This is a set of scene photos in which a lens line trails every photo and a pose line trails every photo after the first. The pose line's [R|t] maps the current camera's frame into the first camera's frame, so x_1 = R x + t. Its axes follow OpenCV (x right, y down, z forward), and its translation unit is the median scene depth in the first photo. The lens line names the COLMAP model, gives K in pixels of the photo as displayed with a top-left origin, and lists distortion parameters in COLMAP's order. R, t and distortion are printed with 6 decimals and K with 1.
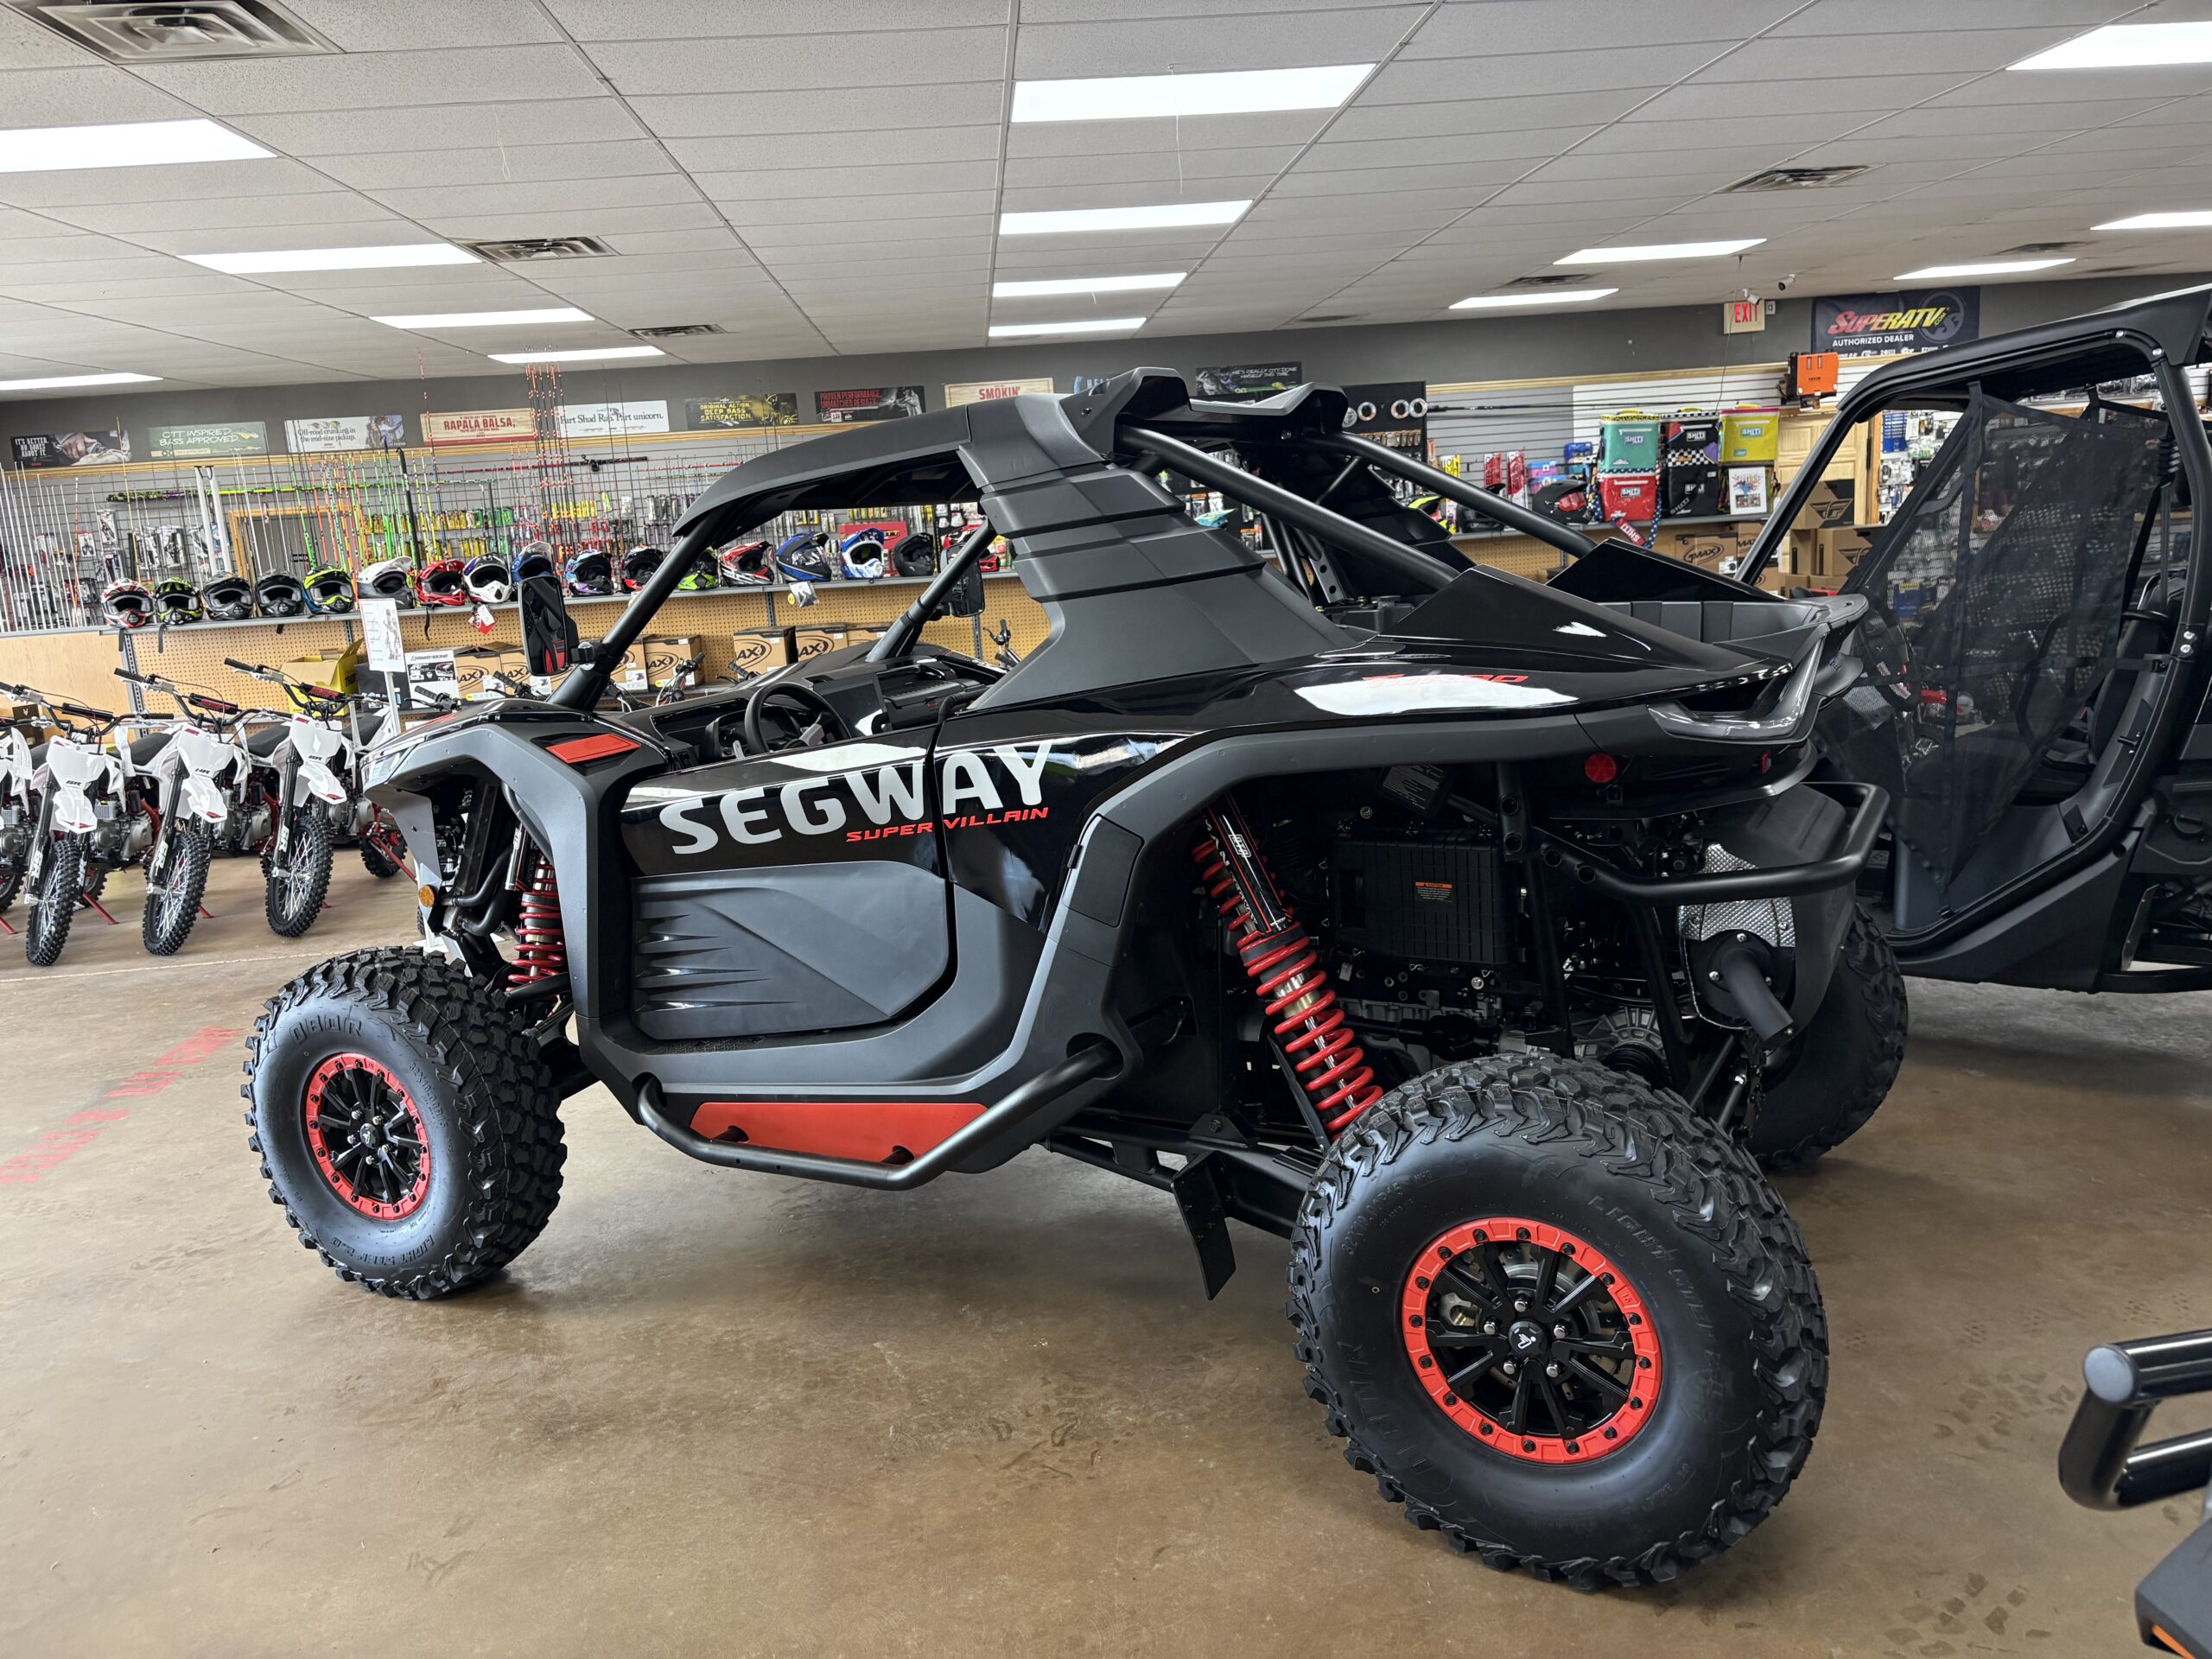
lens RADIAL K [[1666.2, 0, 1121.6], [0, 1666.2, 832.2], [0, 0, 1]] dist [0.031235, -0.032586]
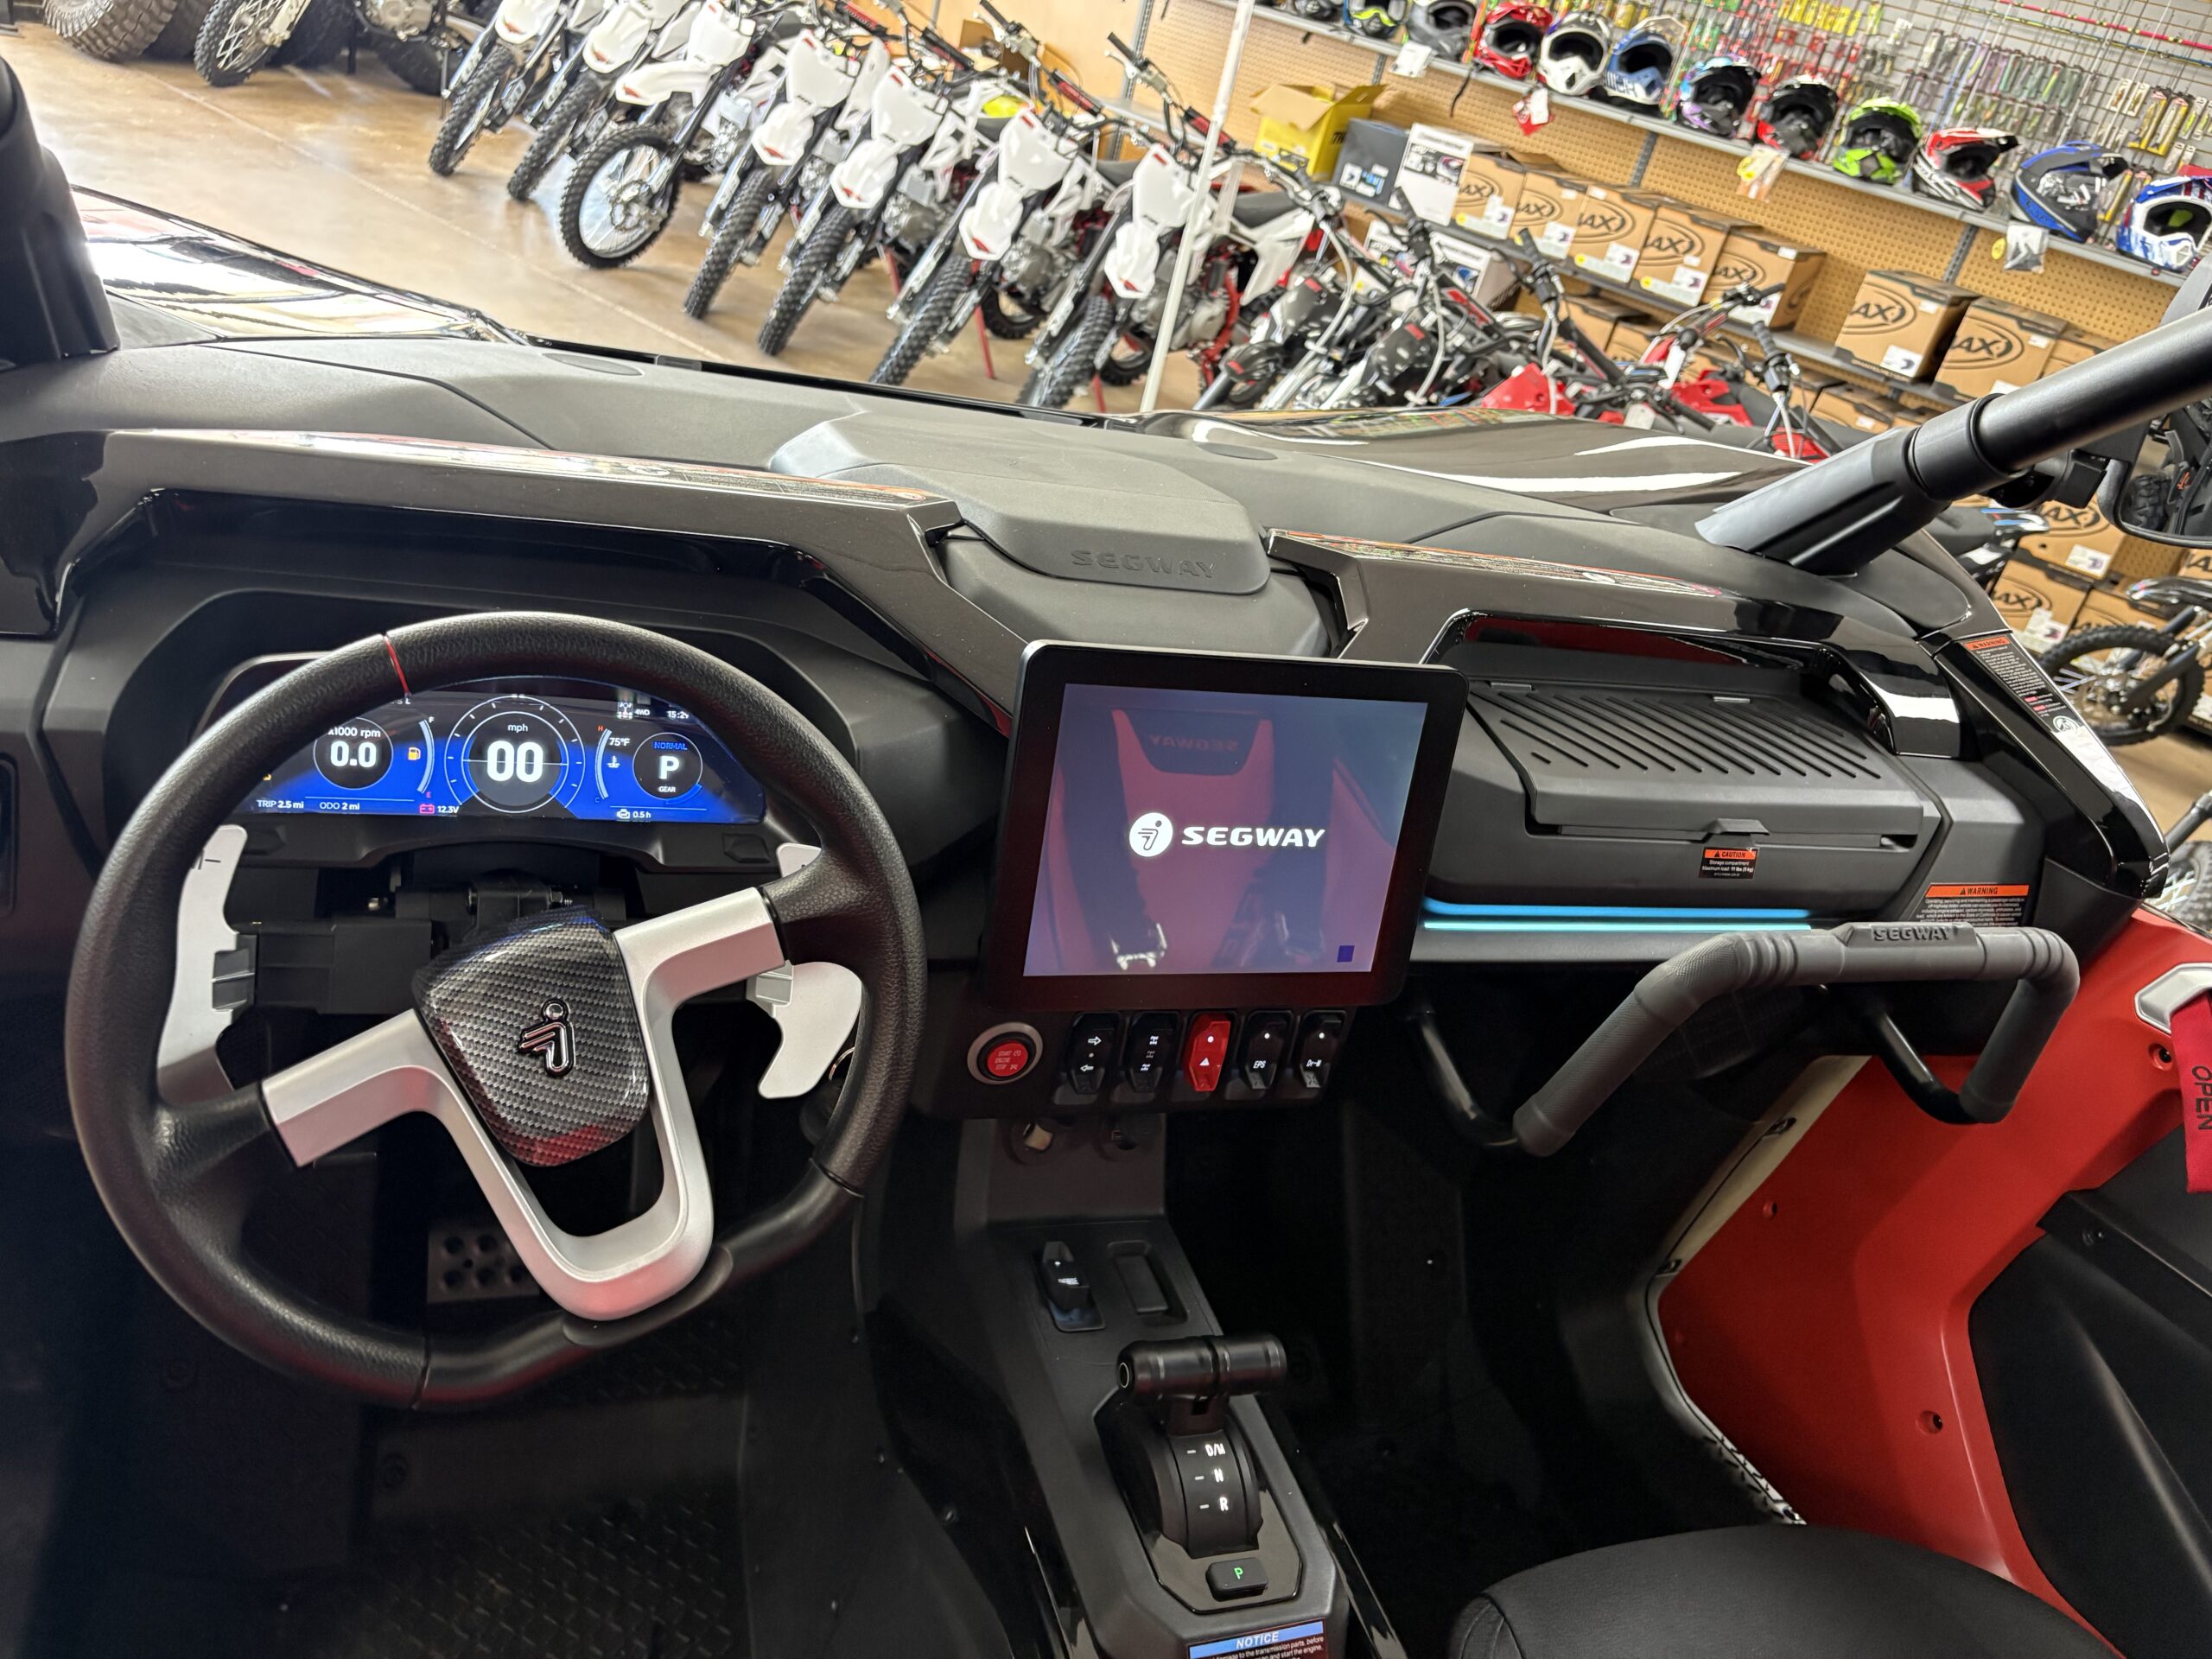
lens RADIAL K [[1666.2, 0, 1108.1], [0, 1666.2, 831.8], [0, 0, 1]] dist [0.031235, -0.032586]
pose [[0.697911, 0.531846, -0.479646, -0.027721], [-0.393681, 0.844358, 0.363421, -0.059289], [0.598277, -0.064808, 0.798664, 0.338975]]
